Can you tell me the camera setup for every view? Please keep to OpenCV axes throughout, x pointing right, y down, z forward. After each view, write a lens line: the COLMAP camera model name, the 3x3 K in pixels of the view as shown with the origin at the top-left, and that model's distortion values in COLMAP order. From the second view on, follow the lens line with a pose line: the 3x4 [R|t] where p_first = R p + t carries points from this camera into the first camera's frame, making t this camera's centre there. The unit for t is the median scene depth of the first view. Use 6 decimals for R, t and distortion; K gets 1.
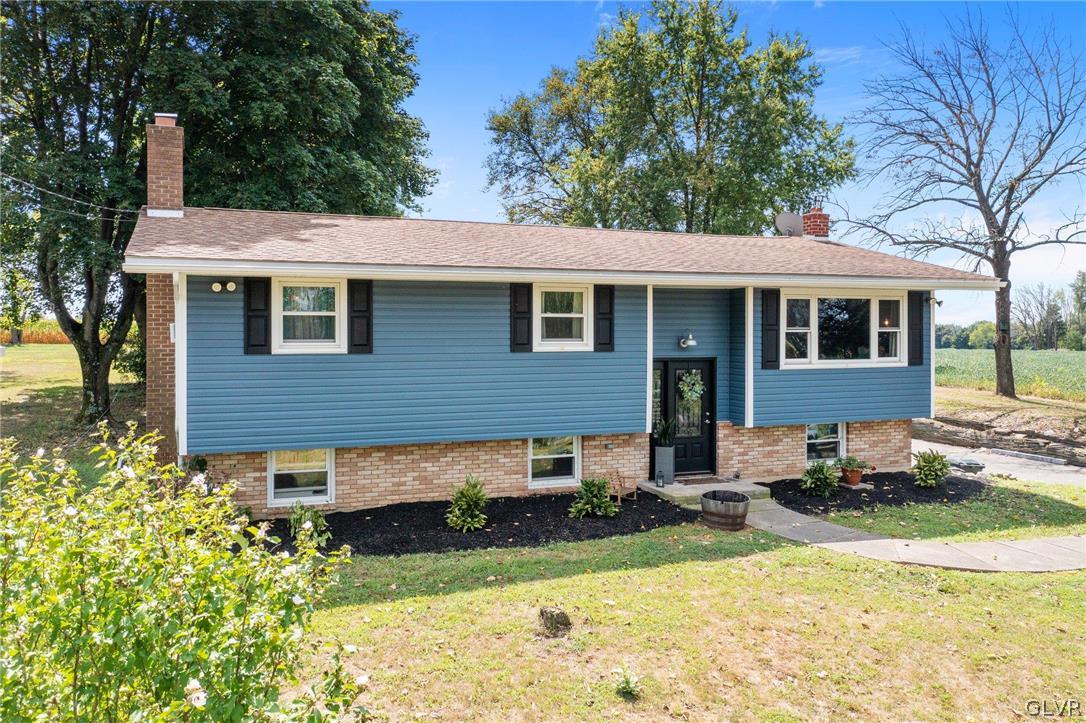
lens RADIAL K [[875.4, 0, 546.7], [0, 875.4, 331.2], [0, 0, 1]] dist [0.003718, 0.001989]
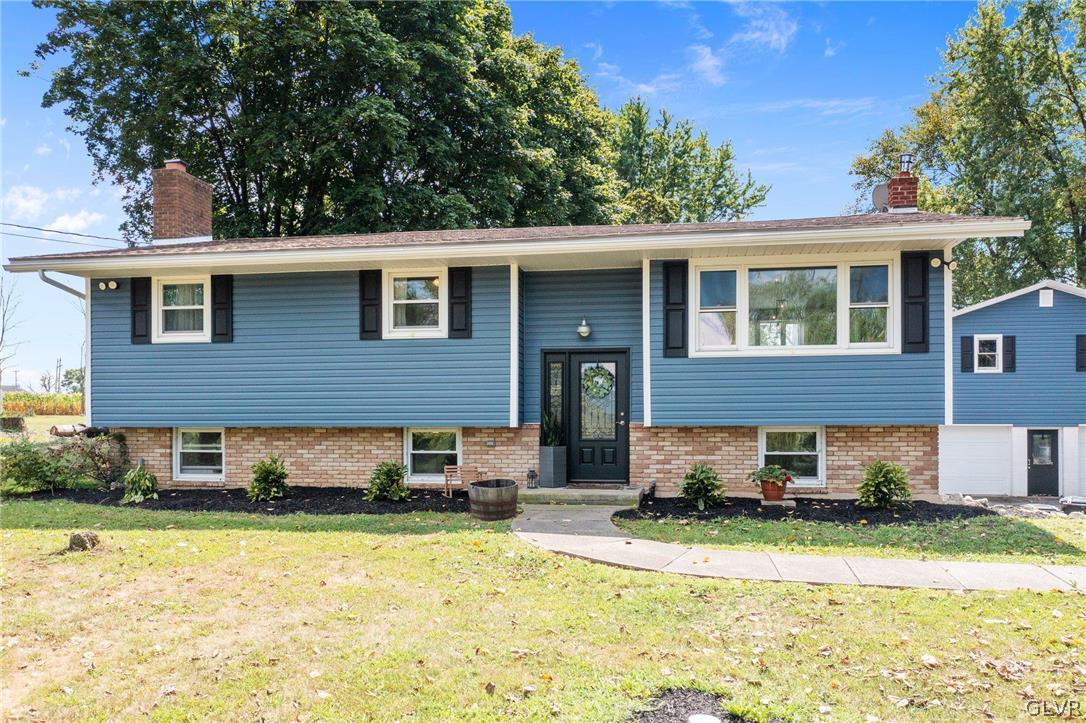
lens RADIAL K [[882.6, 0, 538.7], [0, 882.6, 428.6], [0, 0, 1]] dist [0.003213, 0.003149]
pose [[0.848975, 0.002032, -0.528430, 0.633727], [0.001509, 0.999979, 0.006269, 0.113792], [0.528431, -0.006119, 0.848954, 0.240031]]
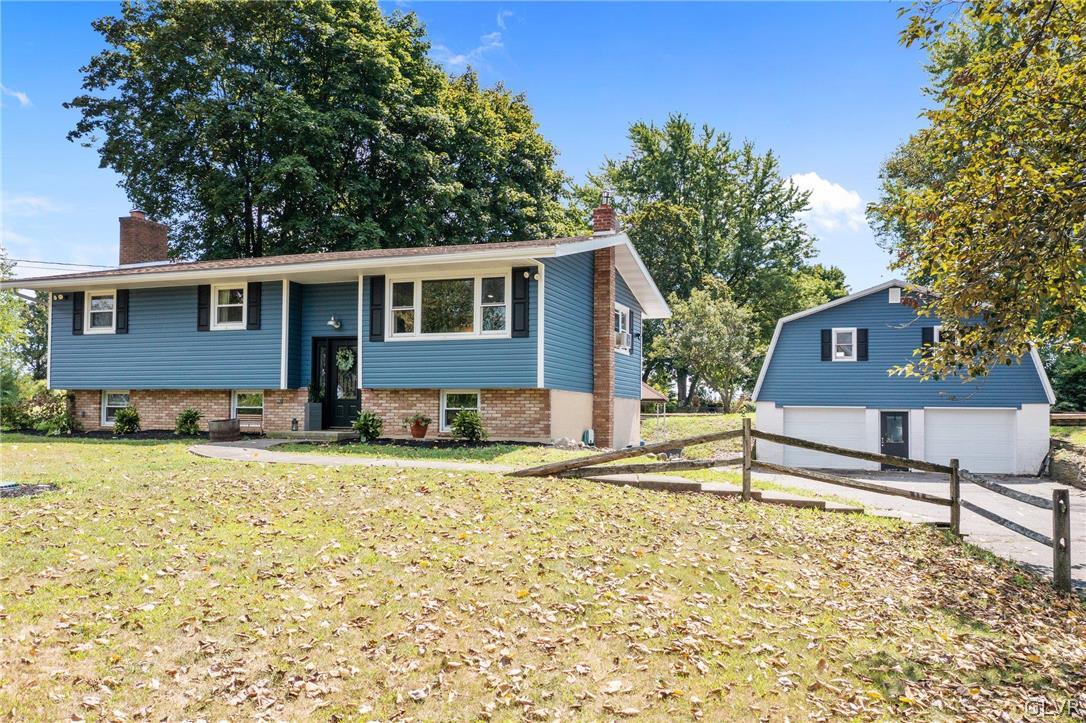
lens RADIAL K [[873.1, 0, 541.0], [0, 873.1, 398.6], [0, 0, 1]] dist [0.000619, -0.001603]
pose [[0.733852, -0.008462, -0.679256, 1.342210], [-0.012847, 0.999571, -0.026331, 0.163539], [0.679188, 0.028049, 0.733429, 0.290412]]
